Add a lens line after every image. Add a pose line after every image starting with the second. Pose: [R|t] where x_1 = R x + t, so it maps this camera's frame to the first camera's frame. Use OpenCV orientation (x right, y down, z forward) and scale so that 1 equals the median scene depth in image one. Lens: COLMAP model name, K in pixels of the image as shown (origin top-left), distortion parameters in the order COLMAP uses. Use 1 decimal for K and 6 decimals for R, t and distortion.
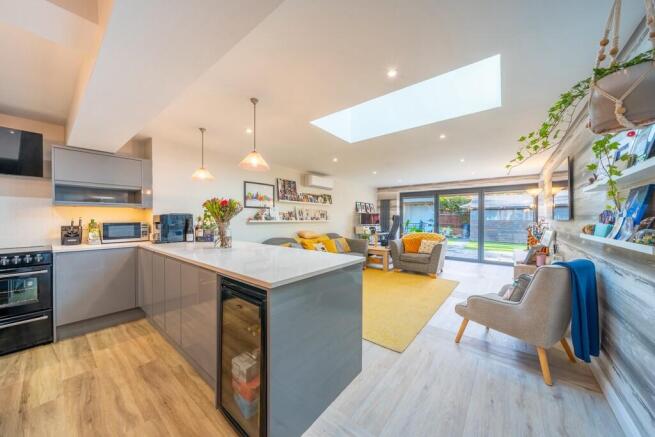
lens RADIAL K [[221.9, 0, 326.7], [0, 221.9, 218.5], [0, 0, 1]] dist [0.000256, -0.000033]
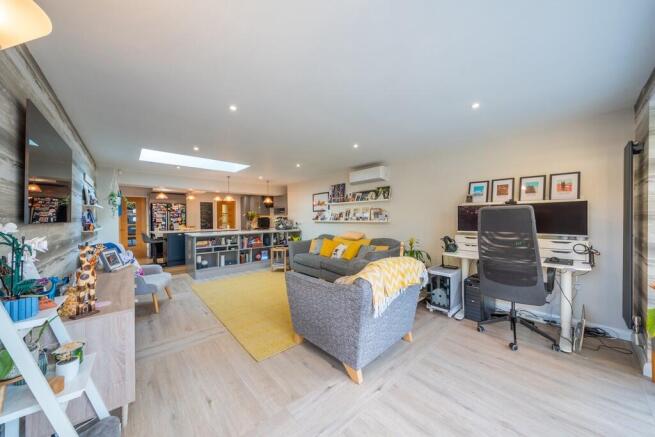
lens RADIAL K [[221.9, 0, 327.9], [0, 221.9, 220.6], [0, 0, 1]] dist [0.000256, -0.000033]
pose [[-0.154427, 0.001513, -0.988003, 0.914140], [0.001675, 0.999998, 0.001270, 0.007342], [0.988003, -0.001459, -0.154429, 1.101792]]
